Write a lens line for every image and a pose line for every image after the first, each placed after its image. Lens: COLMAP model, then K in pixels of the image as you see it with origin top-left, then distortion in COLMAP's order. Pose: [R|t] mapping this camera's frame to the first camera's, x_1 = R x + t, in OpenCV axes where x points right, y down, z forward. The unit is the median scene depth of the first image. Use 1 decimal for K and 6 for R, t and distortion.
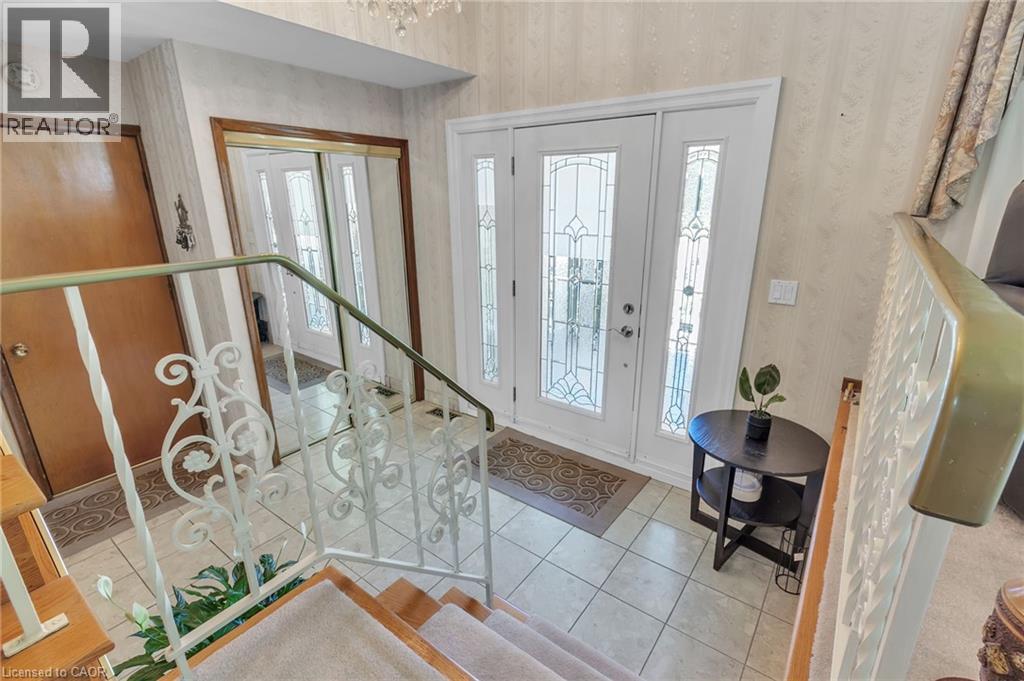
lens RADIAL K [[471.8, 0, 513.8], [0, 471.8, 342.2], [0, 0, 1]] dist [-0.000699, 0.000214]
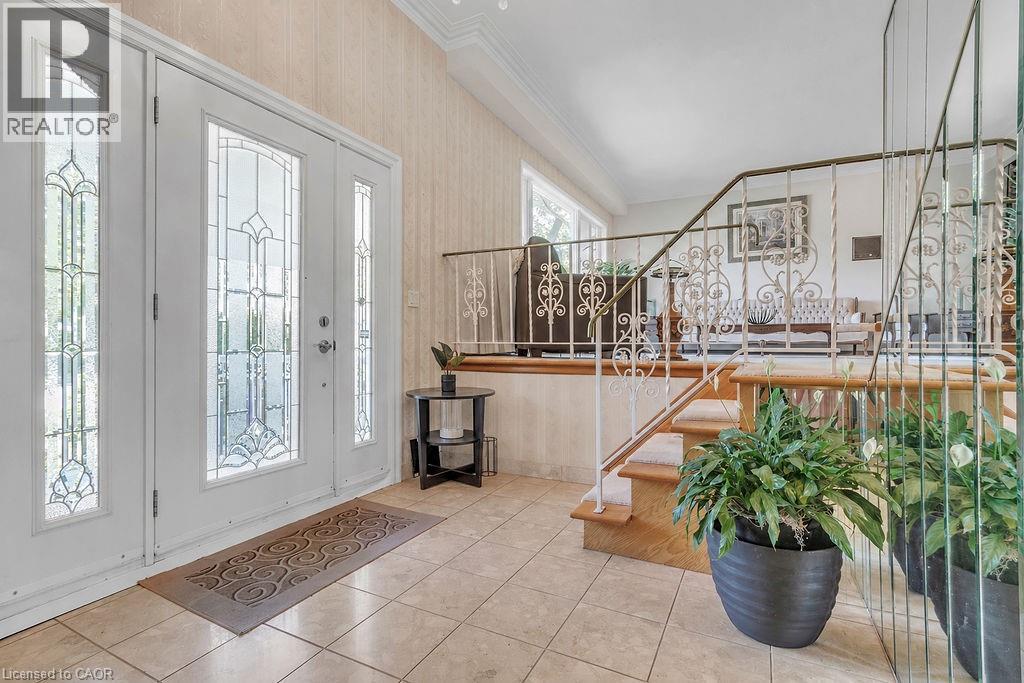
lens RADIAL K [[471.8, 0, 512.2], [0, 471.8, 340.9], [0, 0, 1]] dist [-0.000699, 0.000214]
pose [[-0.173797, 0.008932, 0.984741, -0.754802], [0.300768, 0.952661, 0.044442, 0.038108], [-0.937728, 0.303903, -0.168256, 0.811814]]
